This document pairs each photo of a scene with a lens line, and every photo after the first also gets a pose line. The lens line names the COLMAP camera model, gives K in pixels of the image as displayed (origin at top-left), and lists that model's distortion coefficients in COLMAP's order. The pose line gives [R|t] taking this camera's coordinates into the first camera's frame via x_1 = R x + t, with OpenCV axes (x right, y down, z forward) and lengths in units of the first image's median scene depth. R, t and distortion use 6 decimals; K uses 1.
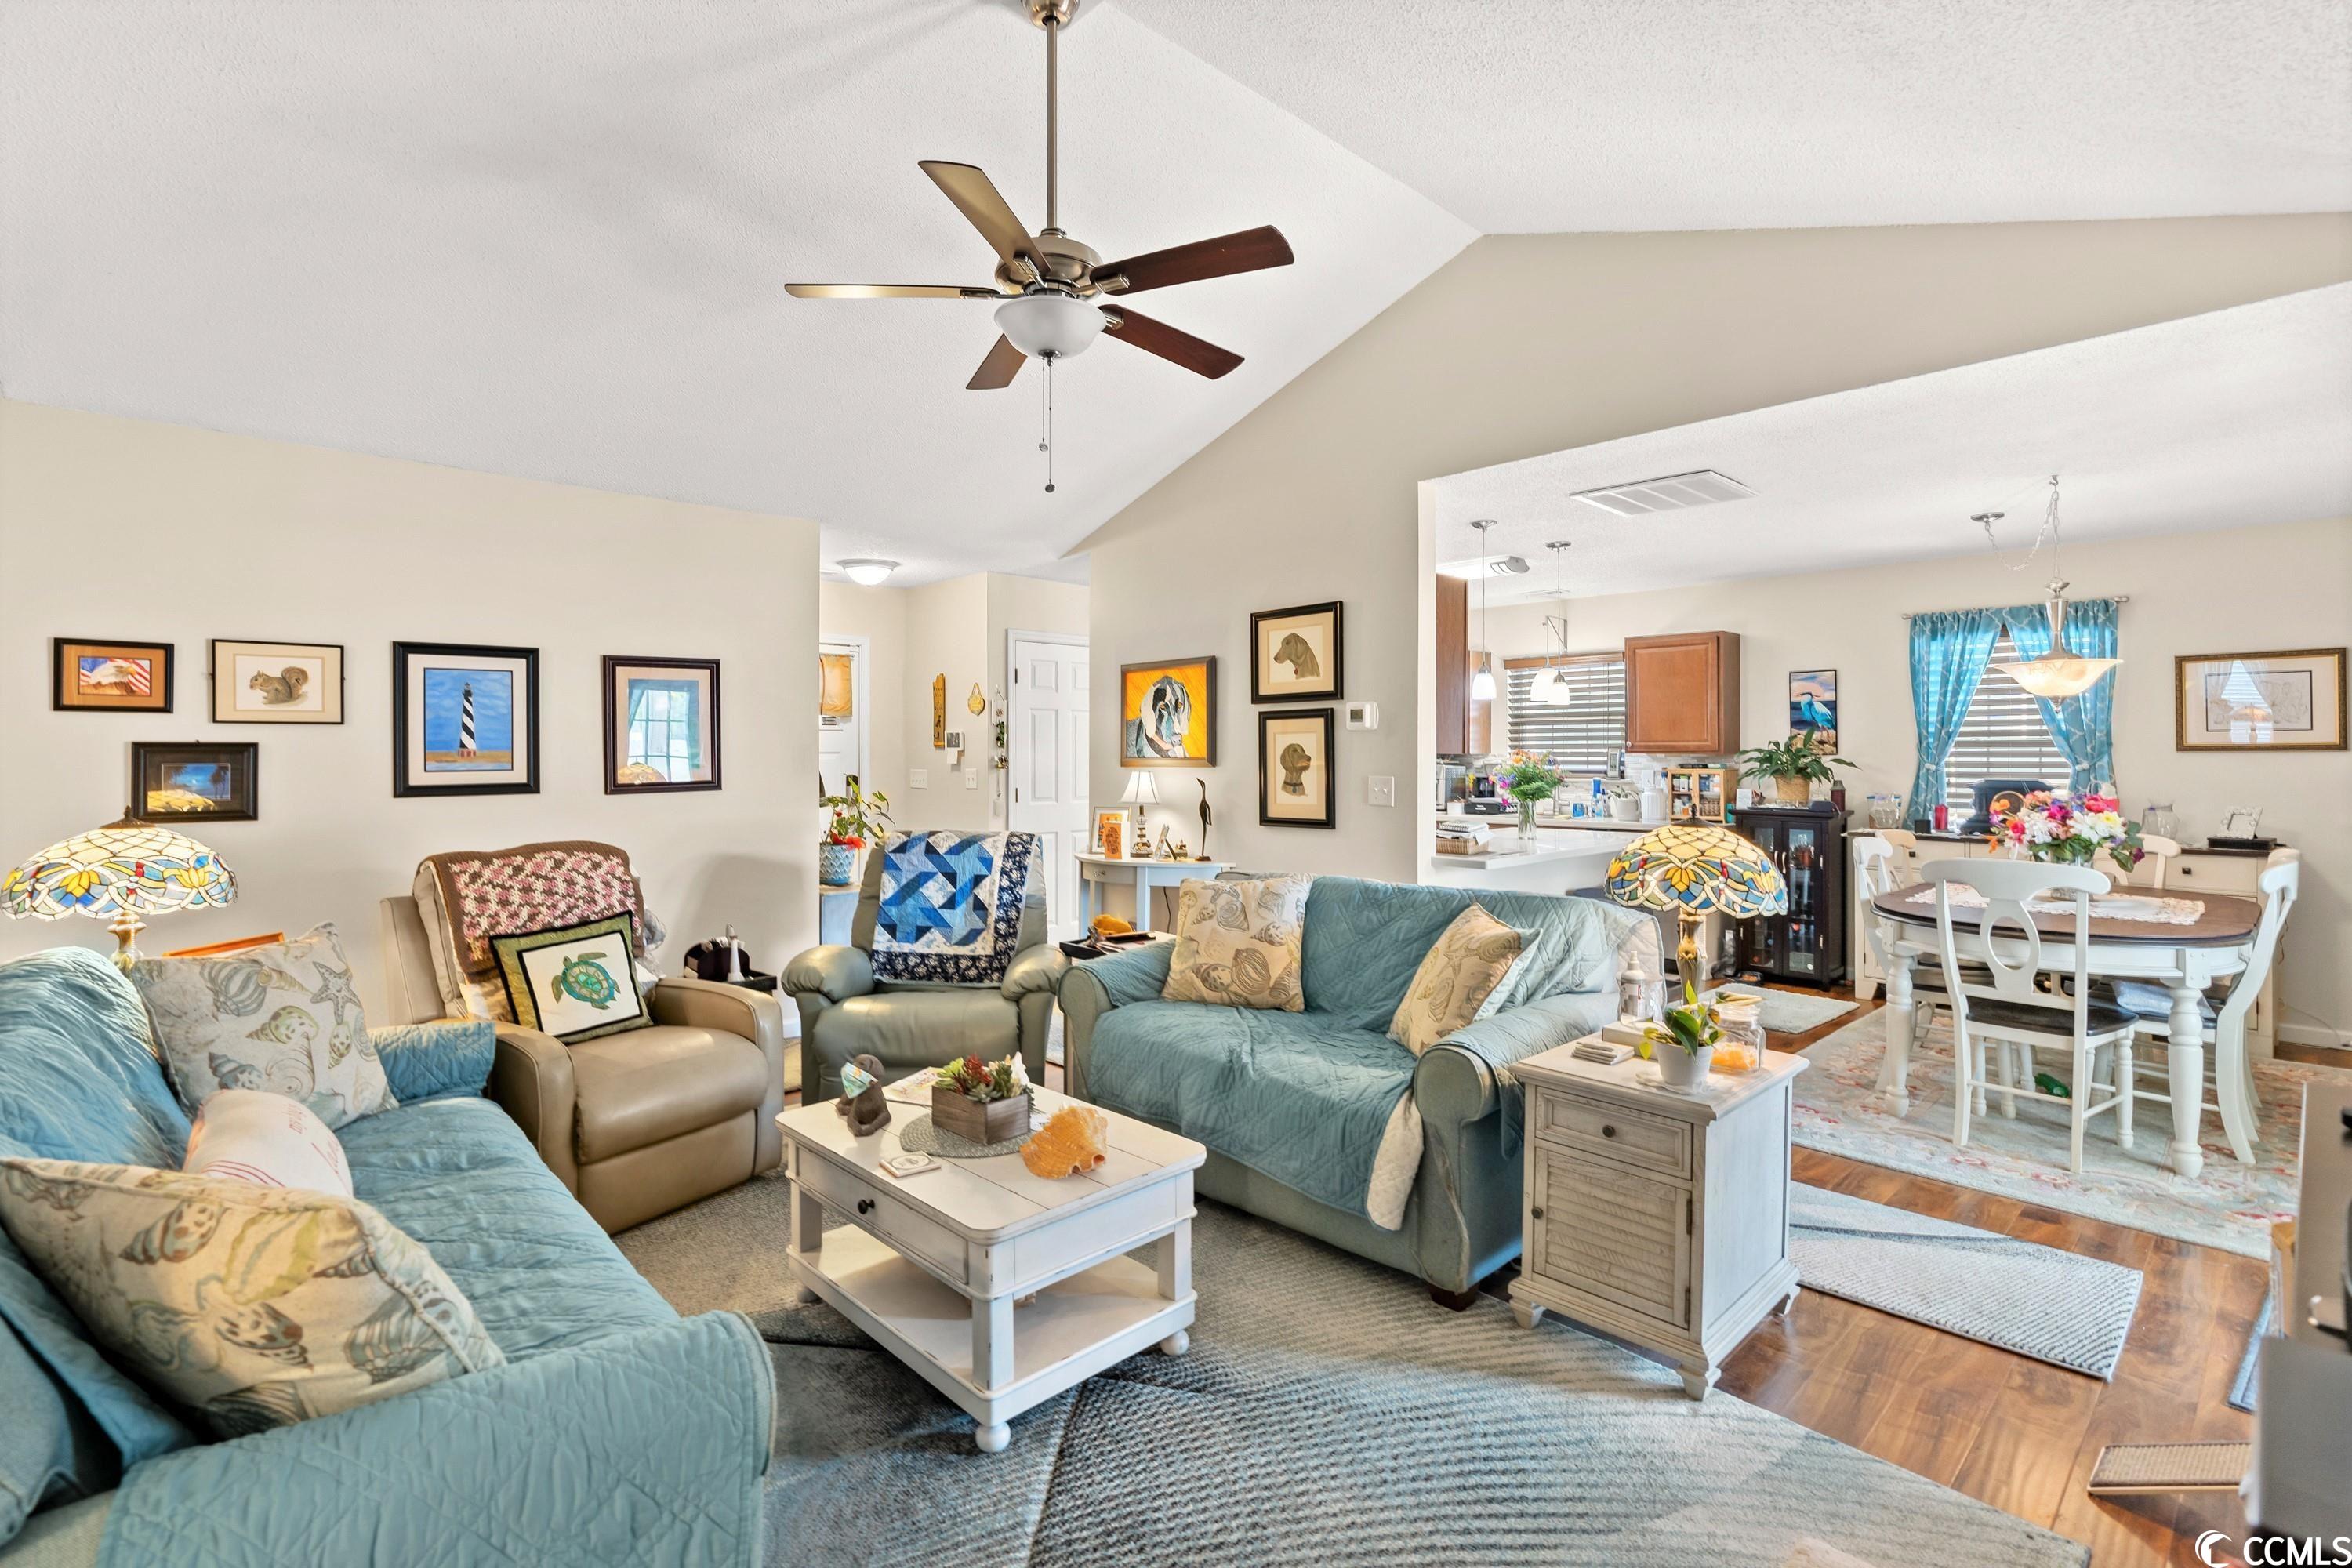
lens RADIAL K [[1109.3, 0, 1168.7], [0, 1109.3, 751.2], [0, 0, 1]] dist [-0.000902, -0.000014]
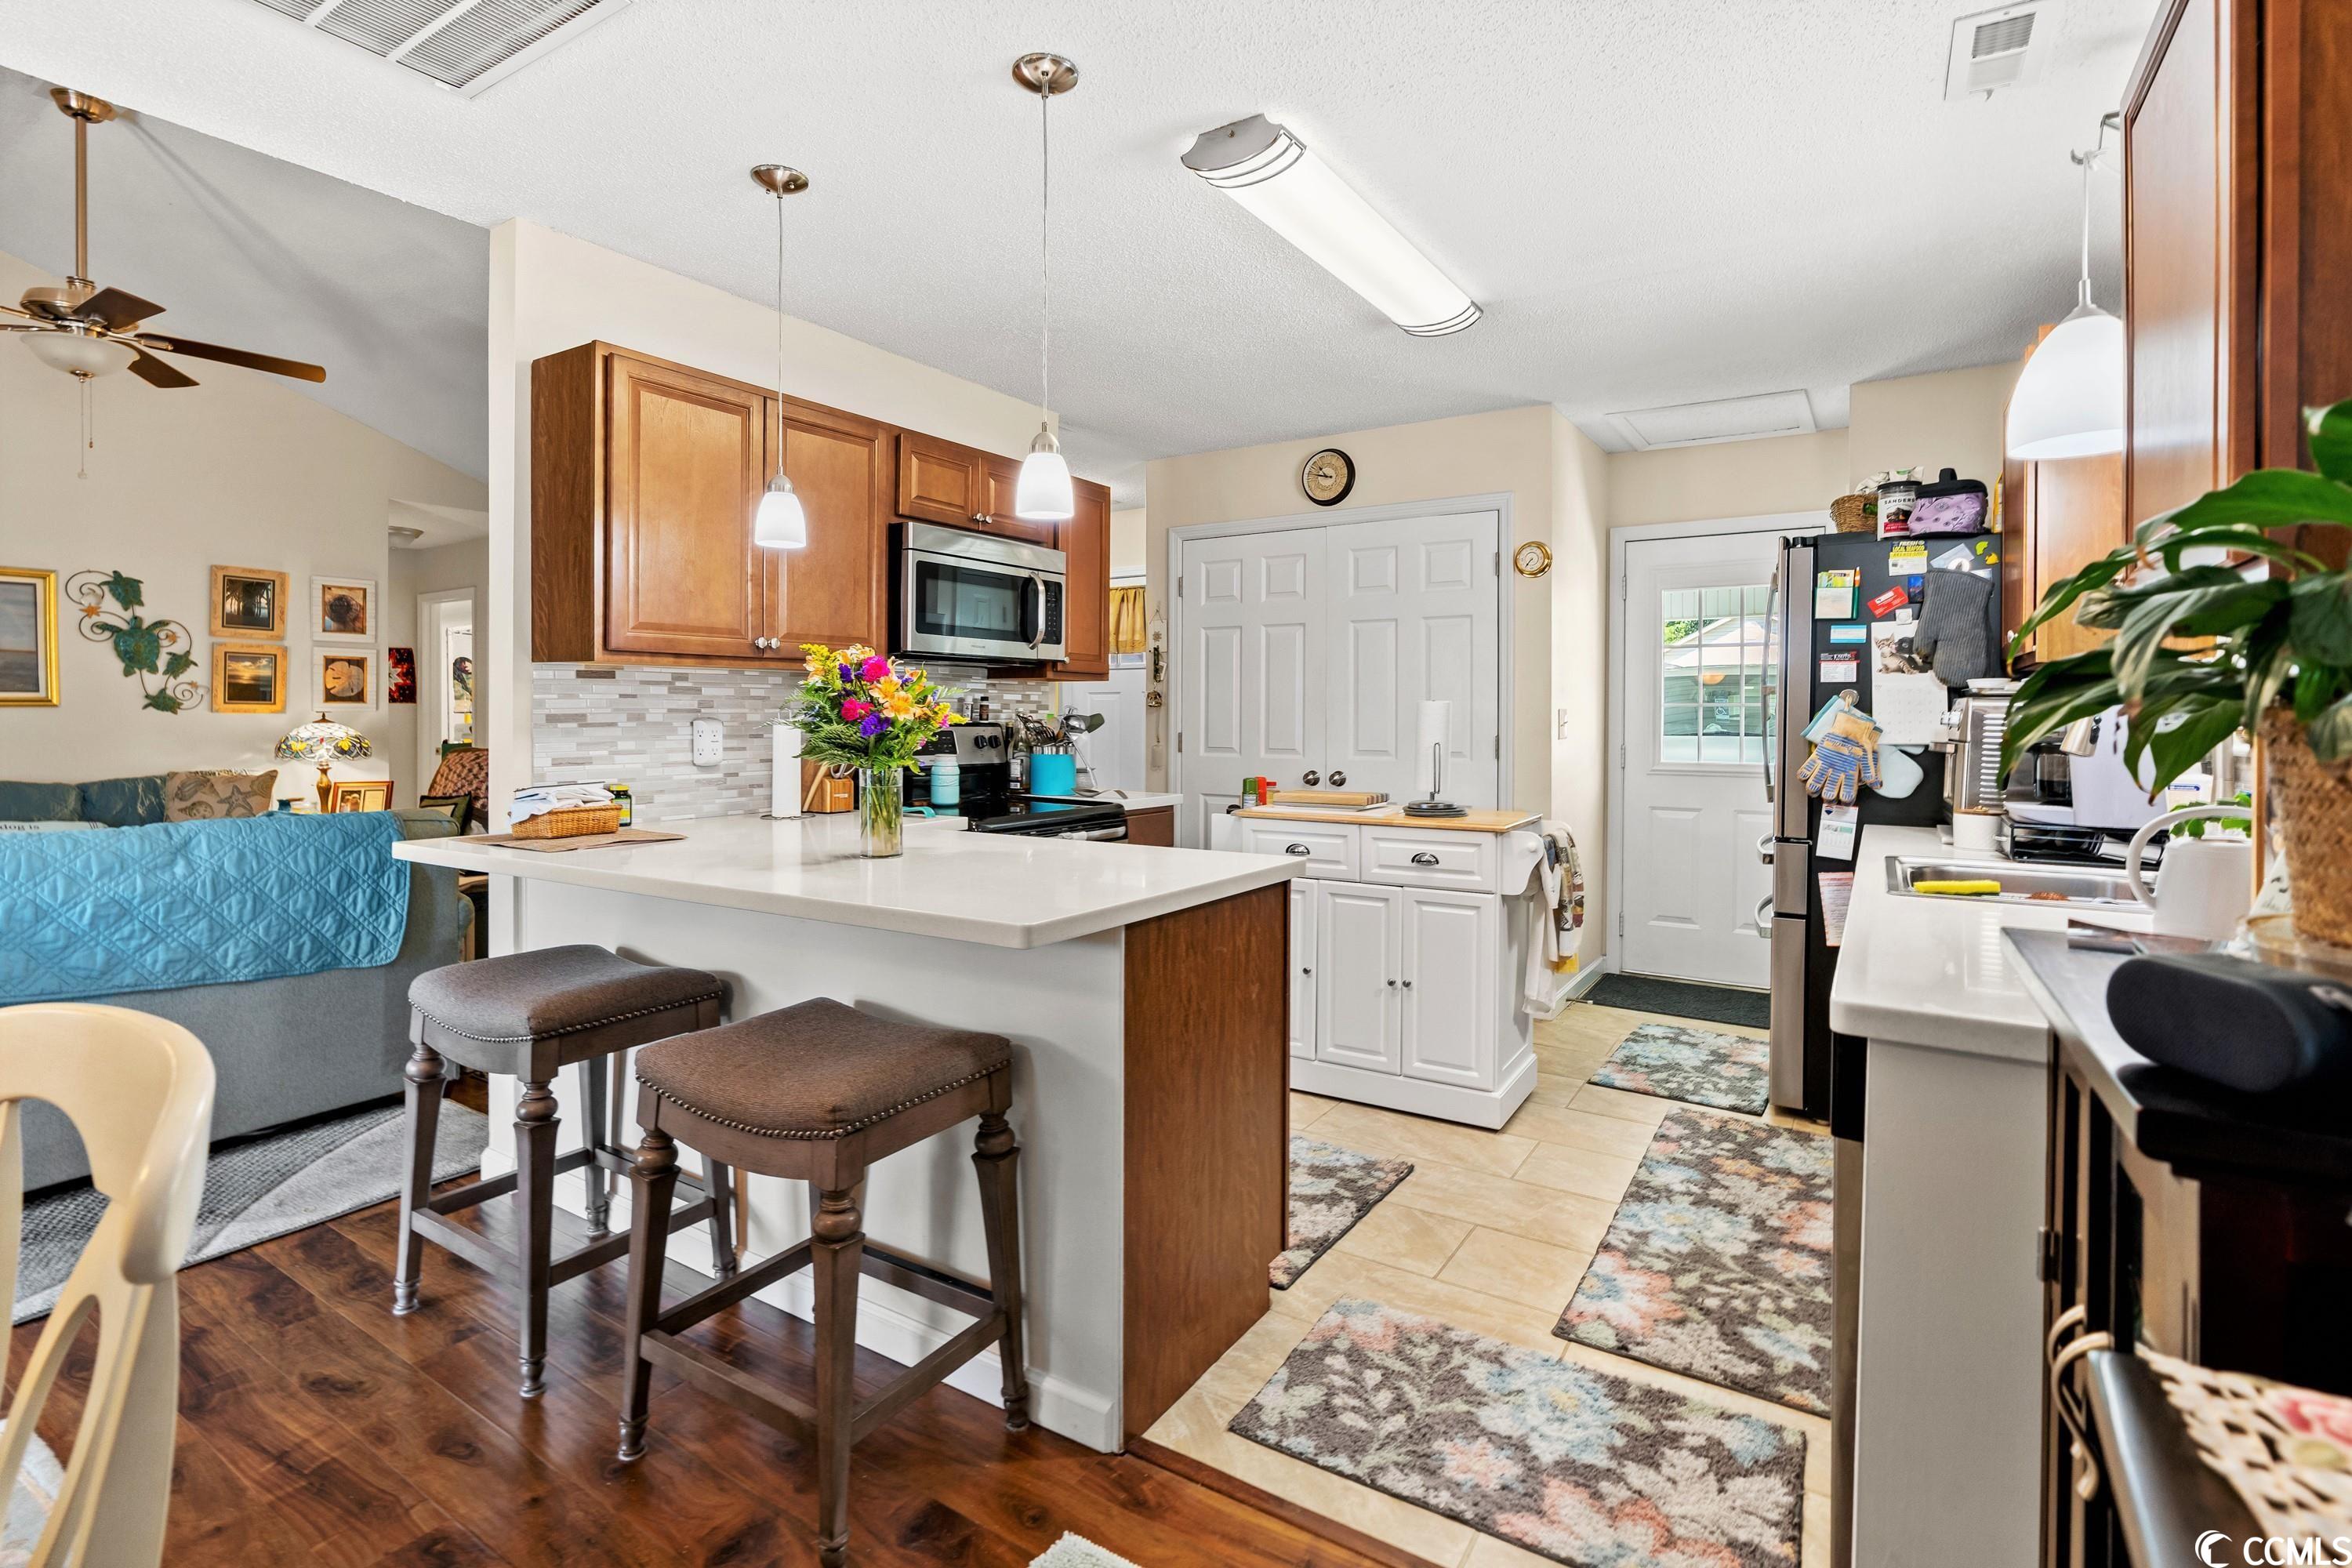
lens RADIAL K [[1109.3, 0, 1168.7], [0, 1109.3, 751.2], [0, 0, 1]] dist [-0.000902, -0.000014]
pose [[0.237557, 0.035542, -0.970723, 0.632997], [0.003255, 0.999296, 0.037385, 0.017646], [0.971368, -0.012041, 0.237274, 0.840506]]
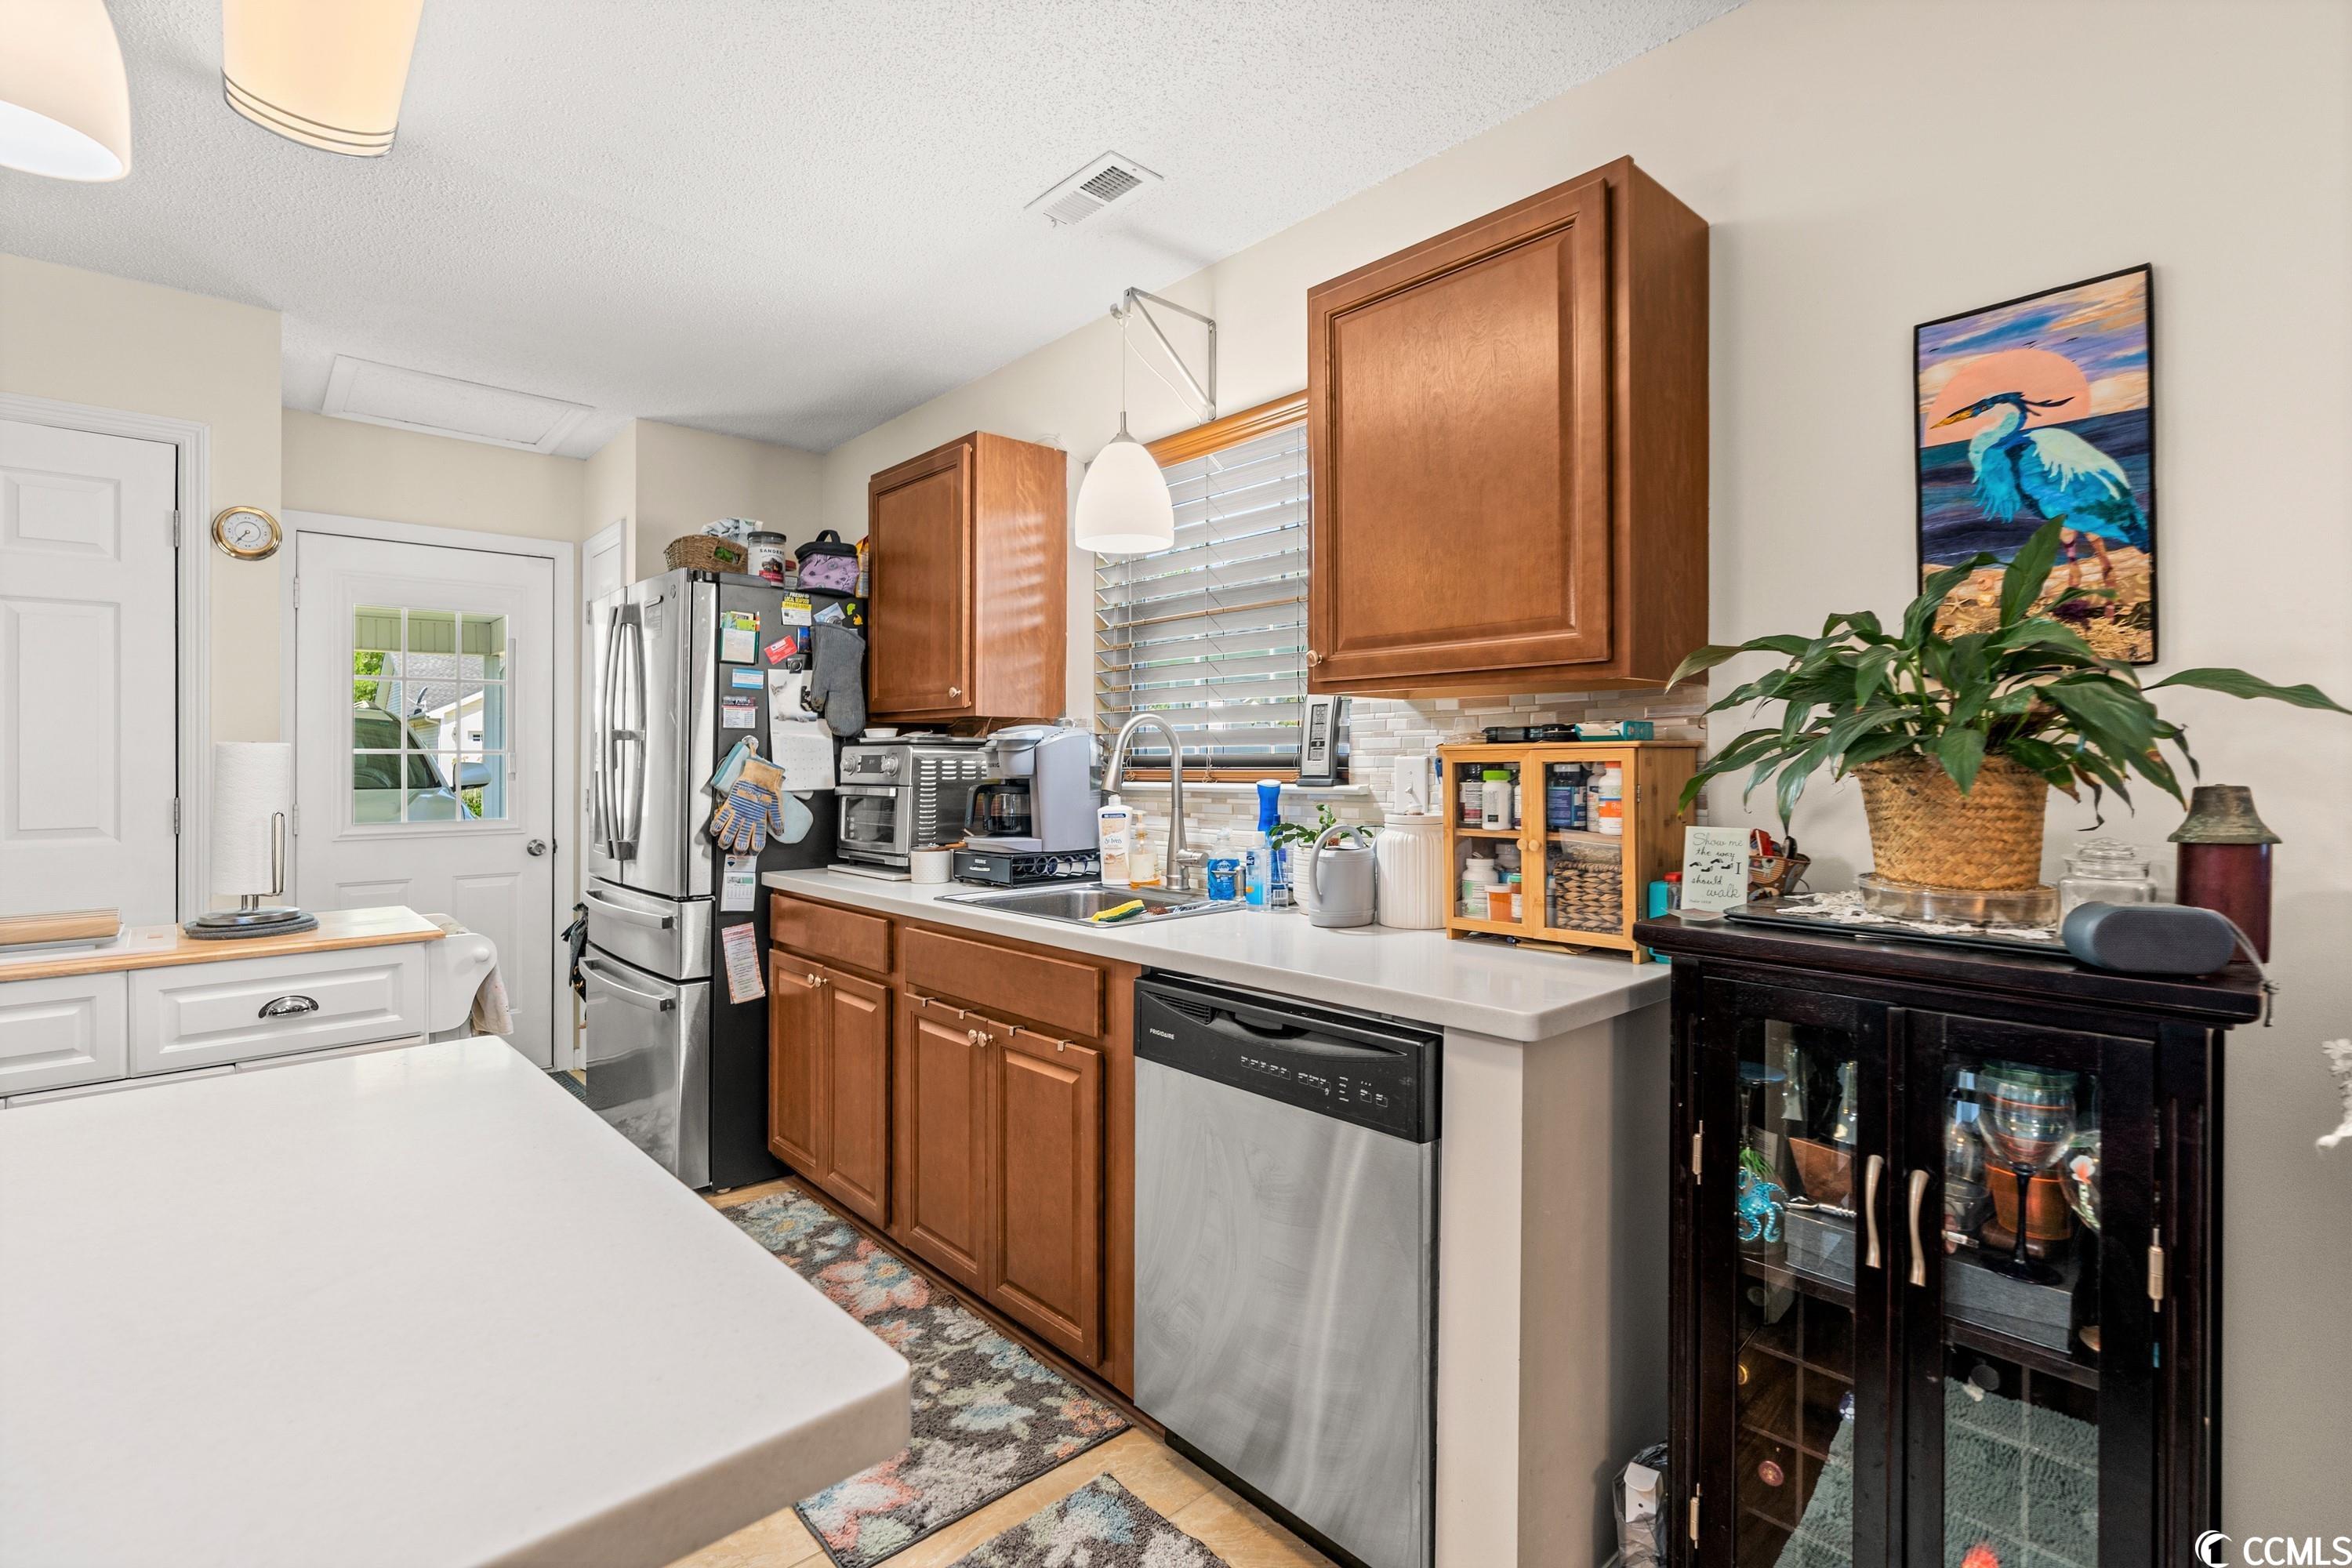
lens RADIAL K [[1084.4, 0, 1168.0], [0, 1084.4, 769.4], [0, 0, 1]] dist [-0.002652, 0.000353]
pose [[0.999559, -0.005289, -0.029232, 0.419977], [0.005659, 0.999905, 0.012566, 0.019245], [0.029163, -0.012726, 0.999494, 0.787087]]
